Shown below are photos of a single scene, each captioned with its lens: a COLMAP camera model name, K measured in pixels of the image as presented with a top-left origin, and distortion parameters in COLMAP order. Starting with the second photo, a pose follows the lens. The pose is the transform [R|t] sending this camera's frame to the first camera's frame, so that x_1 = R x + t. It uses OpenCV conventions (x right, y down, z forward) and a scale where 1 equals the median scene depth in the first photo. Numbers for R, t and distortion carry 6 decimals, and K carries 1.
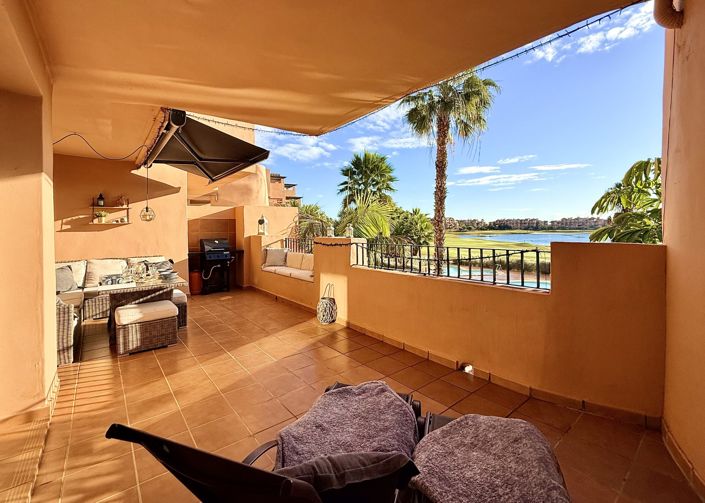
lens RADIAL K [[304.4, 0, 331.9], [0, 304.4, 226.2], [0, 0, 1]] dist [-0.004912, -0.000189]
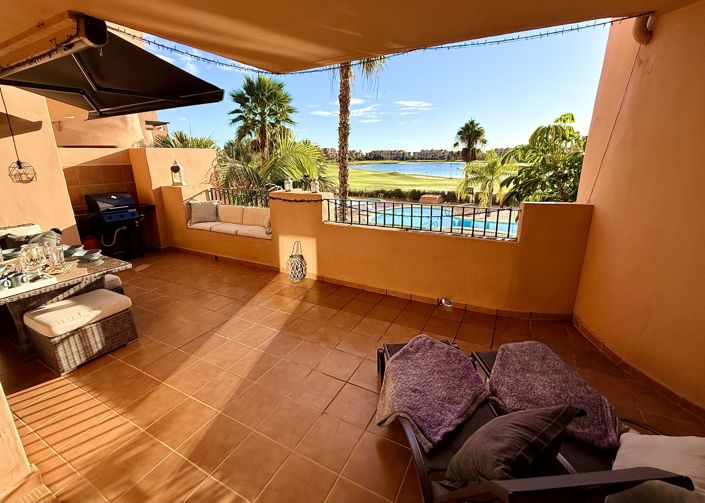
lens RADIAL K [[304.4, 0, 353.1], [0, 304.4, 231.0], [0, 0, 1]] dist [-0.004912, -0.000189]
pose [[0.904806, -0.102710, 0.413251, -0.193688], [0.001625, 0.971300, 0.237851, -0.057301], [-0.425821, -0.214537, 0.879005, 0.065102]]
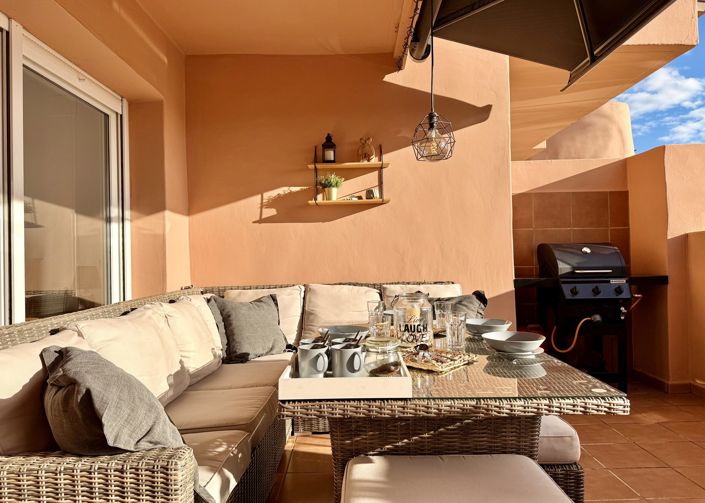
lens RADIAL K [[495.6, 0, 348.8], [0, 495.6, 248.6], [0, 0, 1]] dist [-0.010851, -0.007641]
pose [[0.792546, -0.011707, -0.609700, -0.299044], [0.011632, 0.999924, -0.004080, 0.059202], [0.609702, -0.003858, 0.792621, 0.442729]]
